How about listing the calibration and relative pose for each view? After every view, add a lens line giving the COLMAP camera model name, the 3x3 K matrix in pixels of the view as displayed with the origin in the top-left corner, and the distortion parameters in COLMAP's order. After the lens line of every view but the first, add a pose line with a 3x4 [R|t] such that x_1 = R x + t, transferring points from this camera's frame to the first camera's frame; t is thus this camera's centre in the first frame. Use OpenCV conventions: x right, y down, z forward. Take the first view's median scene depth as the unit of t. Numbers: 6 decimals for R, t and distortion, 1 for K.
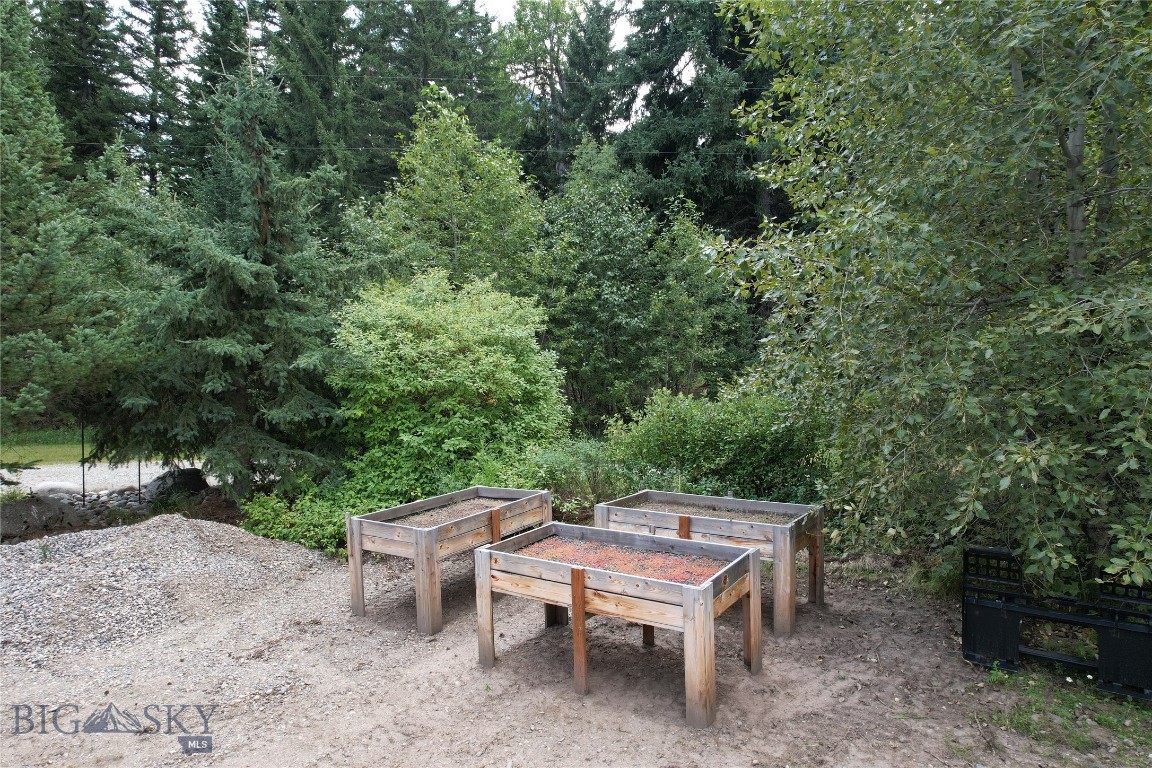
lens RADIAL K [[737.9, 0, 566.5], [0, 737.9, 379.4], [0, 0, 1]] dist [-0.073776, 0.065967]
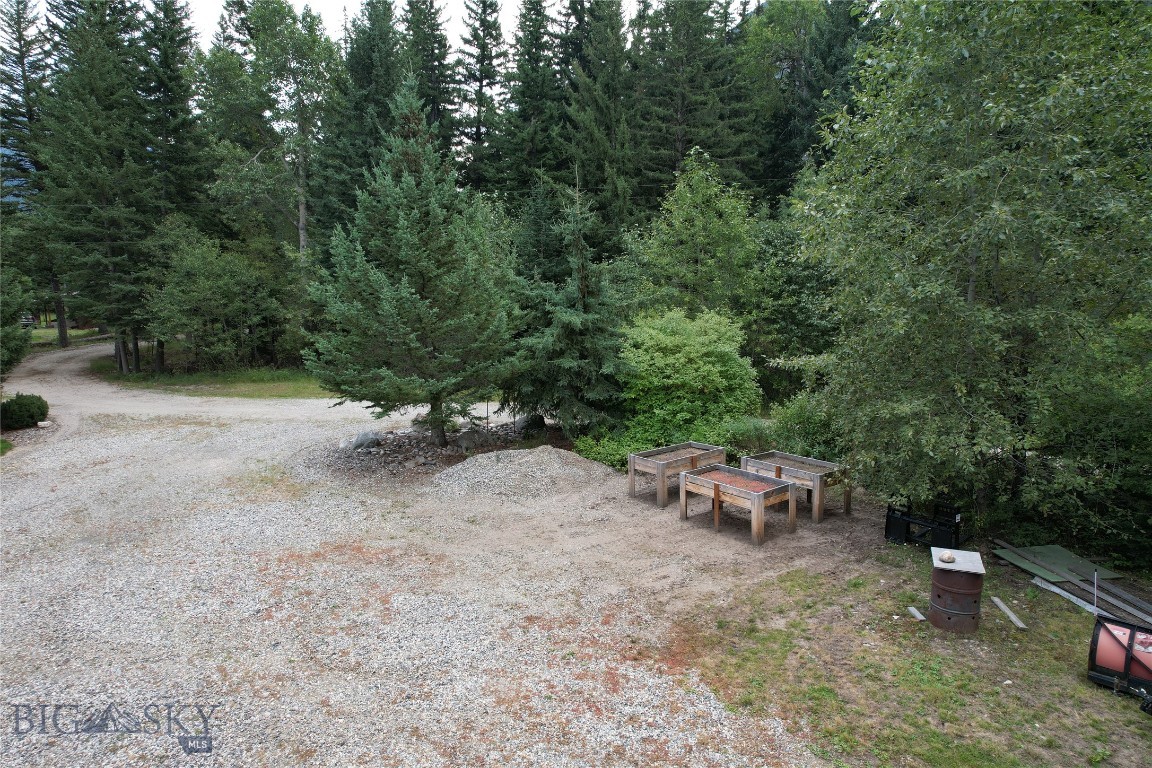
lens RADIAL K [[737.9, 0, 582.3], [0, 737.9, 386.3], [0, 0, 1]] dist [-0.073776, 0.065967]
pose [[0.944958, 0.051510, -0.323112, 0.202024], [-0.014628, 0.993194, 0.115552, -0.195287], [0.326865, -0.104466, 0.939280, -0.808350]]
